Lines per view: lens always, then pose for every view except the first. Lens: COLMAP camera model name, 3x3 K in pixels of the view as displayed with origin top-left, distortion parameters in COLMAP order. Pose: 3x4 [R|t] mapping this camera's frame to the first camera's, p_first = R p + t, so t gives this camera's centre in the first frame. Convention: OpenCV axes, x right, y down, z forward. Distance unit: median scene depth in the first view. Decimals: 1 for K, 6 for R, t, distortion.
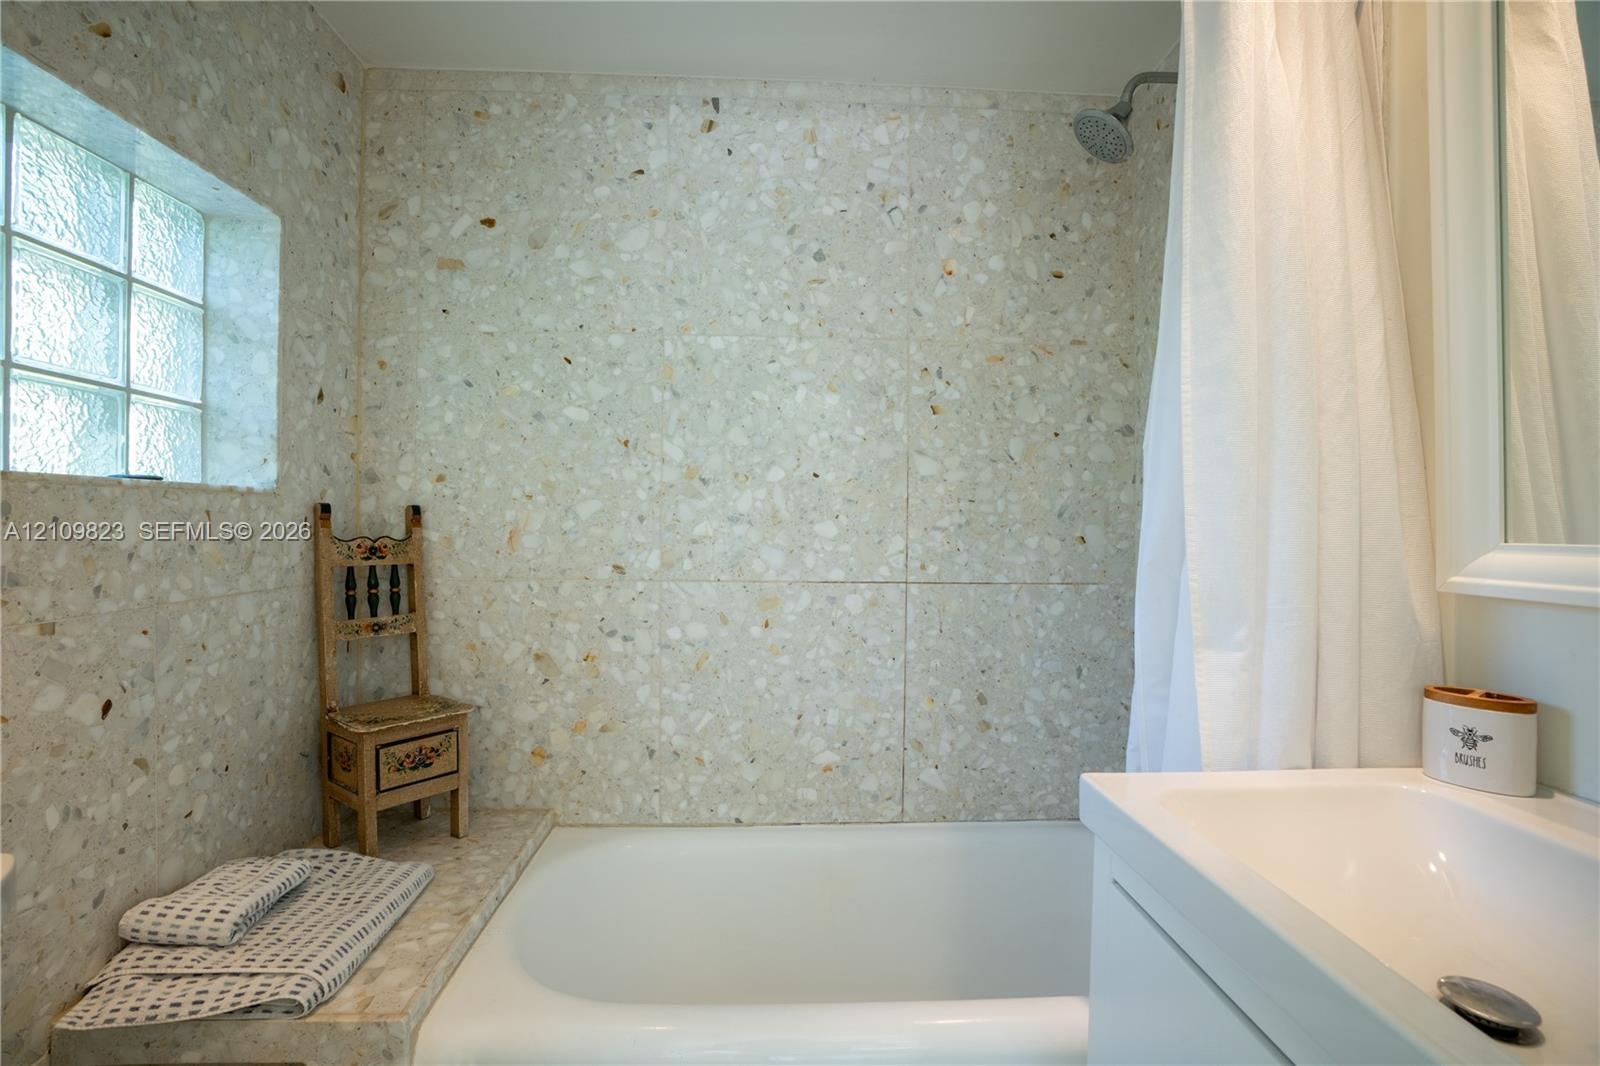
lens RADIAL K [[734.6, 0, 803.8], [0, 734.6, 528.2], [0, 0, 1]] dist [-0.070553, 0.028086]
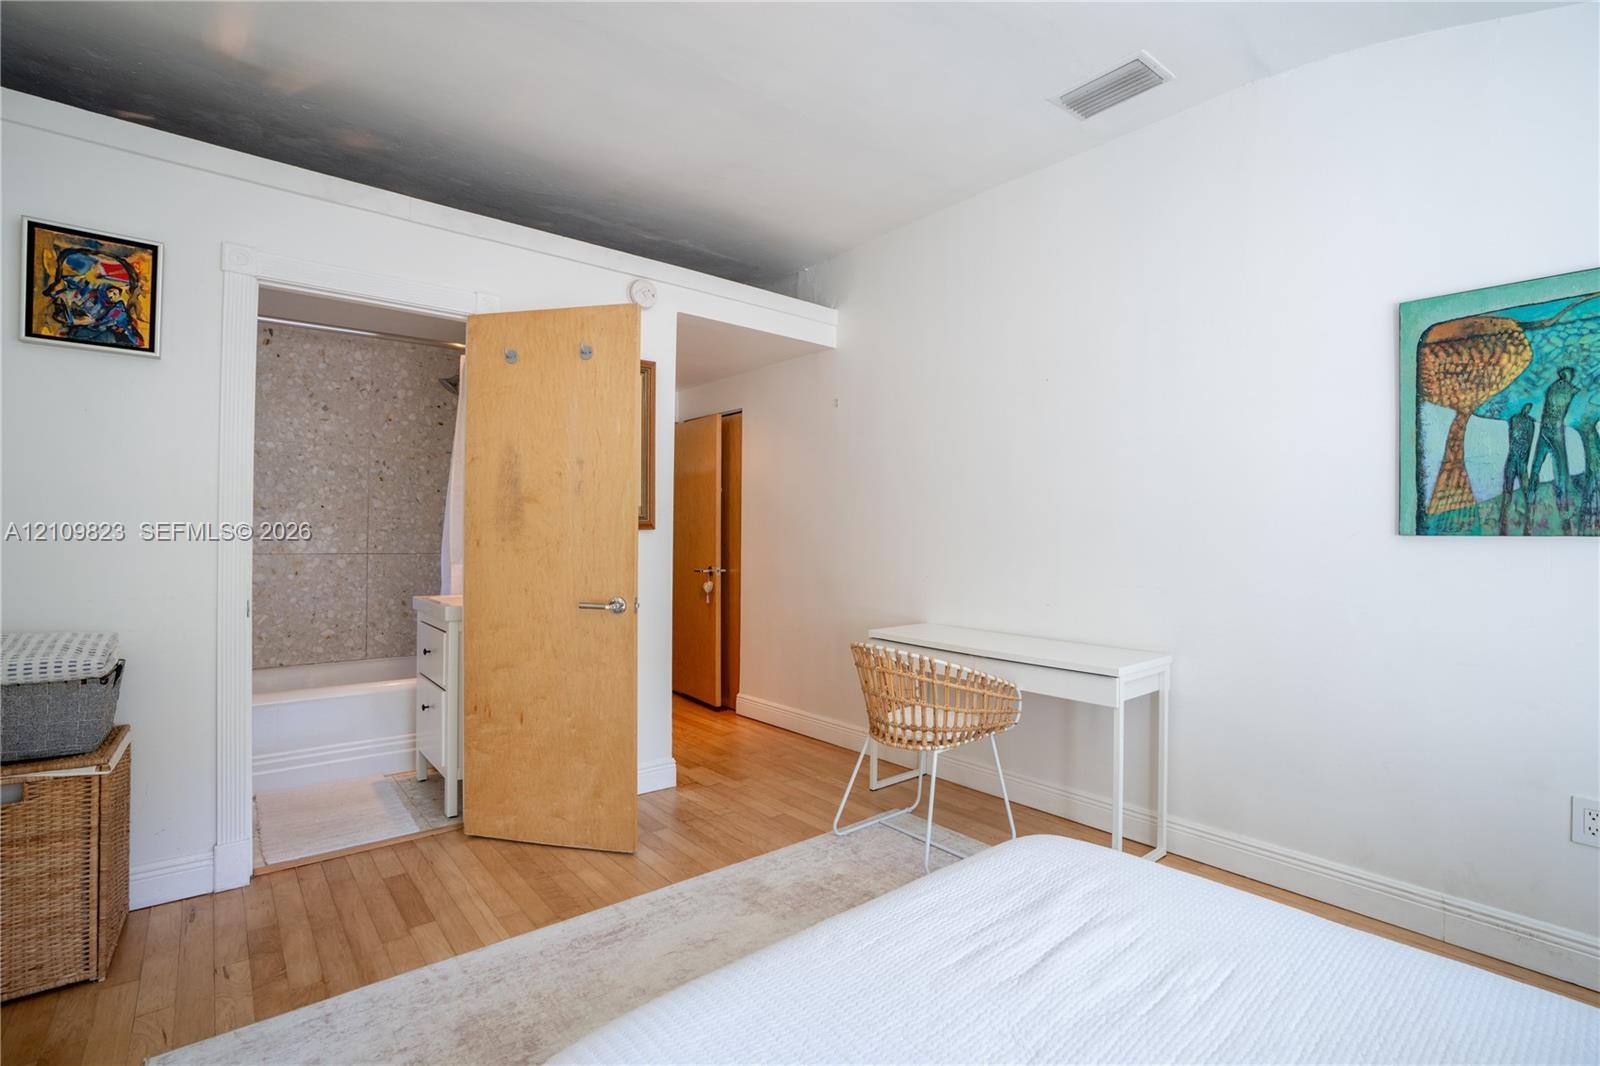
lens RADIAL K [[734.6, 0, 803.8], [0, 734.6, 528.2], [0, 0, 1]] dist [-0.070553, 0.028086]
pose [[0.795481, 0.004029, 0.605965, -0.137585], [-0.004906, 0.999988, -0.000209, -0.012244], [-0.605959, -0.002807, 0.795491, -1.631147]]
